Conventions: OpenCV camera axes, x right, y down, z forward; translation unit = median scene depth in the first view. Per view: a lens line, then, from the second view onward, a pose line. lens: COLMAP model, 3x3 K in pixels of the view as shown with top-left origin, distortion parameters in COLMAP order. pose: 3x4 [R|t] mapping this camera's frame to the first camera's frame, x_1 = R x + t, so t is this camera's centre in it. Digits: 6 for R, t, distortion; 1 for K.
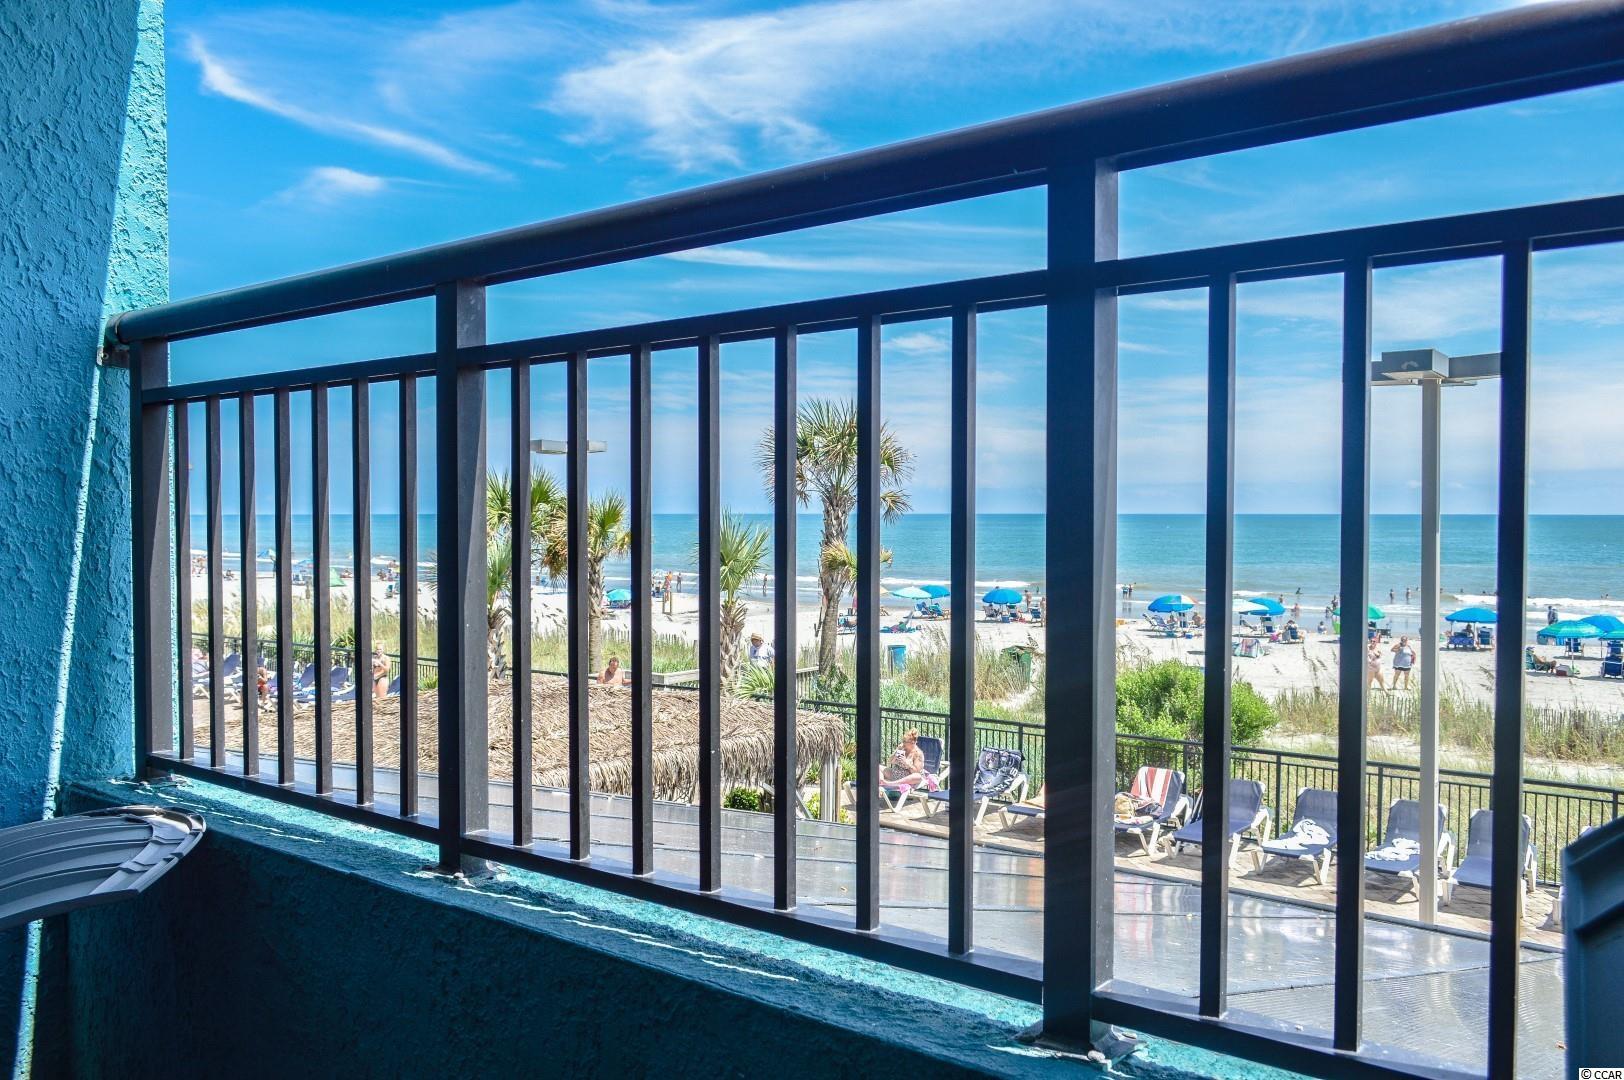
lens RADIAL K [[1292.0, 0, 822.3], [0, 1292.0, 542.8], [0, 0, 1]] dist [-0.004333, 0.006809]
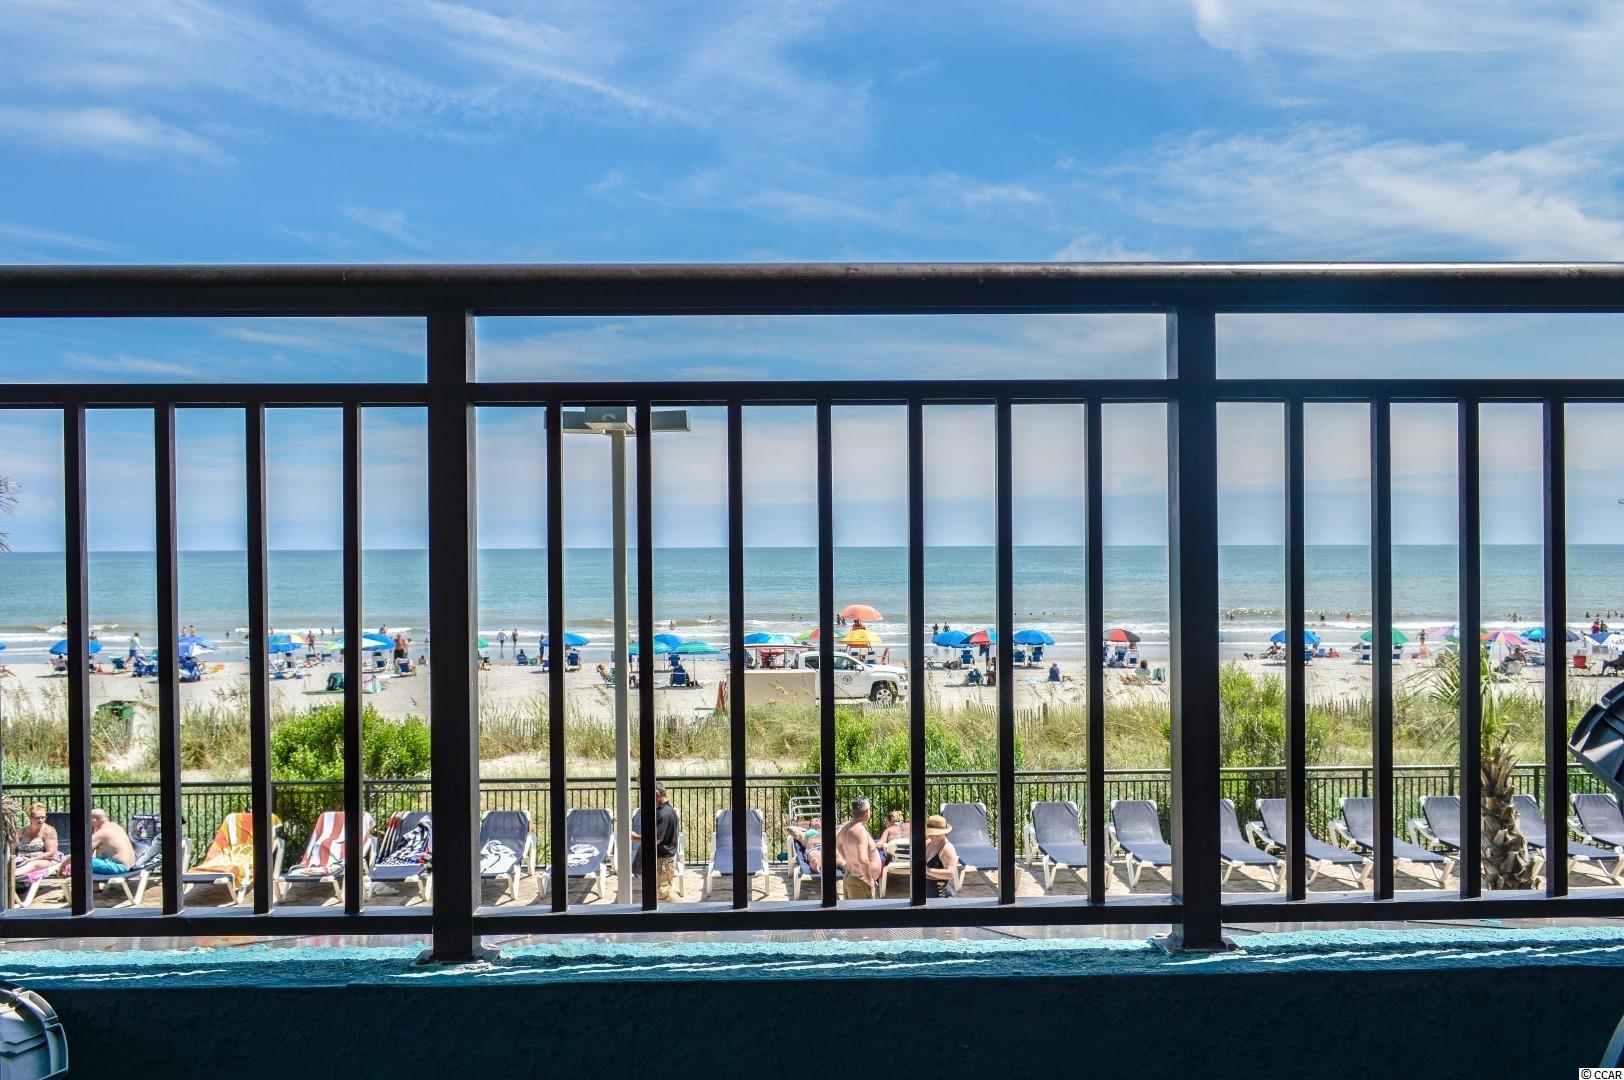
lens RADIAL K [[1292.0, 0, 804.9], [0, 1292.0, 525.3], [0, 0, 1]] dist [-0.004333, 0.006809]
pose [[0.769952, 0.004275, 0.638087, -0.110318], [0.021657, 0.999226, -0.032826, -0.002242], [-0.637734, 0.039094, 0.769264, 0.022419]]
